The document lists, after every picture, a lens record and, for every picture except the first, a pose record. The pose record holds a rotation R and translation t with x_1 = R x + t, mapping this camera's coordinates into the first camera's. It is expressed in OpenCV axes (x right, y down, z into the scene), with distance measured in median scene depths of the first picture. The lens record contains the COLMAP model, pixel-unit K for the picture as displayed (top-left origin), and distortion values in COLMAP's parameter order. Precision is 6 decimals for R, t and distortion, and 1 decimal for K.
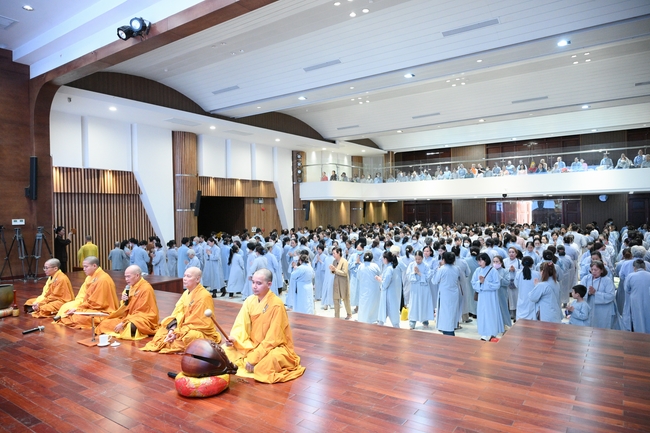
lens RADIAL K [[427.0, 0, 323.8], [0, 427.0, 230.4], [0, 0, 1]] dist [-0.001689, 0.001496]
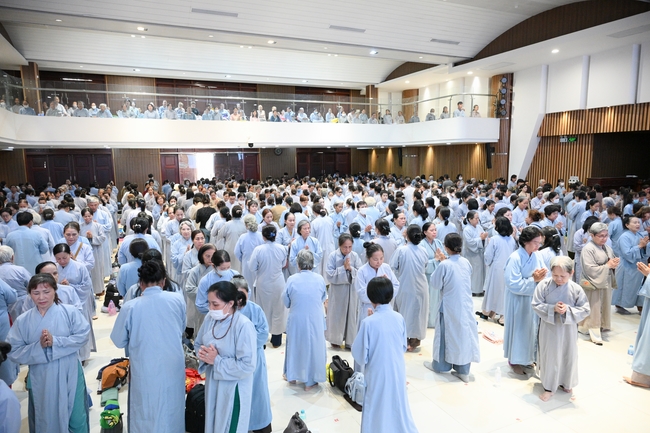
lens RADIAL K [[427.0, 0, 323.8], [0, 427.0, 230.4], [0, 0, 1]] dist [-0.001689, 0.001496]
pose [[0.513777, -0.130893, 0.847880, -0.170264], [0.041125, 0.990914, 0.128054, -0.015103], [-0.856937, -0.030922, 0.514492, 0.356217]]
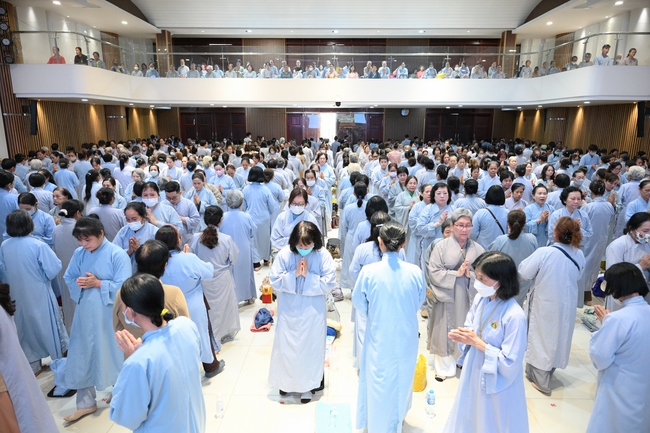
lens RADIAL K [[427.0, 0, 323.8], [0, 427.0, 230.4], [0, 0, 1]] dist [-0.001689, 0.001496]
pose [[0.836988, -0.115108, 0.534978, -0.031586], [0.004247, 0.978963, 0.203992, -0.012582], [-0.547205, -0.168467, 0.819869, 0.263698]]
